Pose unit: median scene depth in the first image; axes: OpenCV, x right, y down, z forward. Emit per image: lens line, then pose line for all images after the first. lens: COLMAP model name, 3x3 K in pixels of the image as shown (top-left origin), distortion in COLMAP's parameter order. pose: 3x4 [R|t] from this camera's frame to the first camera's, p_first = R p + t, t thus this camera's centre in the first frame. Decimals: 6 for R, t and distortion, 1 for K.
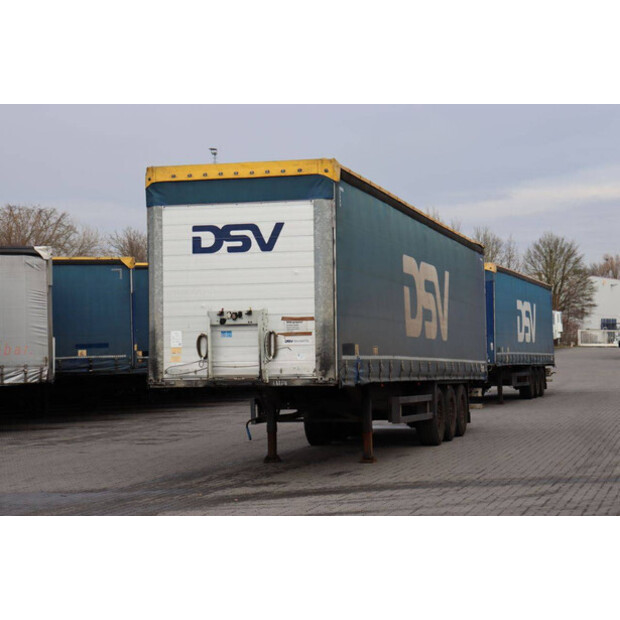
lens RADIAL K [[1477.2, 0, 320.4], [0, 1477.2, 308.7], [0, 0, 1]] dist [0.430174, -0.091483]
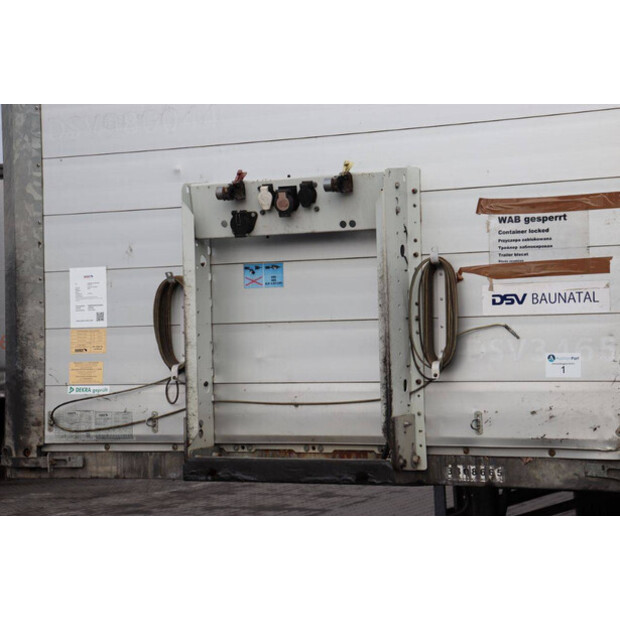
lens RADIAL K [[1477.2, 0, 320.4], [0, 1477.2, 308.7], [0, 0, 1]] dist [0.430174, -0.091483]
pose [[0.984497, -0.010041, -0.175111, -0.009132], [0.012062, 0.999872, 0.010485, 0.020507], [0.174984, -0.012434, 0.984493, 0.755510]]
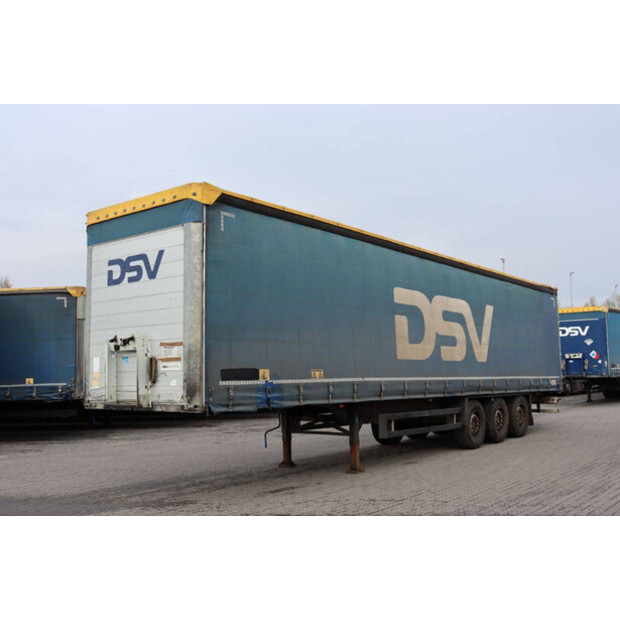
lens RADIAL K [[665.3, 0, 309.5], [0, 665.3, 309.5], [0, 0, 1]] dist [-0.016811, -0.007263]
pose [[0.912055, -0.038409, -0.408266, 0.251622], [0.016461, 0.998231, -0.057139, 0.010544], [0.409738, 0.045393, 0.911073, 0.627083]]
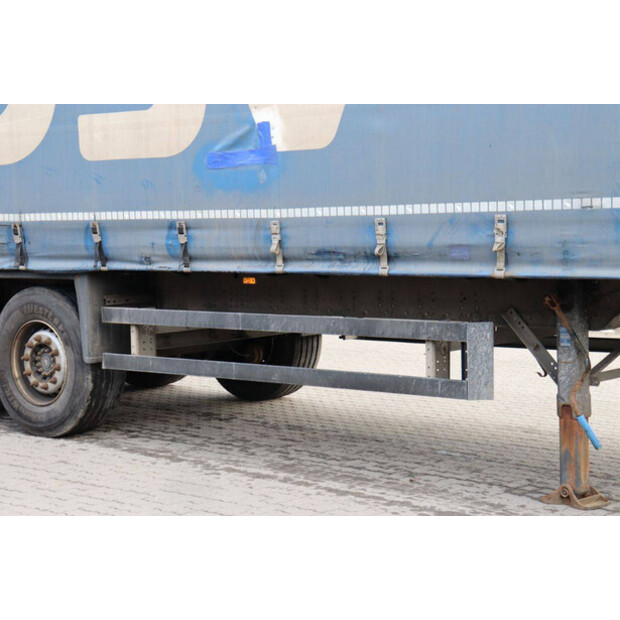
lens RADIAL K [[1477.2, 0, 320.4], [0, 1477.2, 308.7], [0, 0, 1]] dist [0.430174, -0.091483]
pose [[-0.451741, 0.092512, -0.887340, 0.511059], [0.076099, 0.994980, 0.064993, 0.049255], [0.888898, -0.038165, -0.456513, 1.614667]]
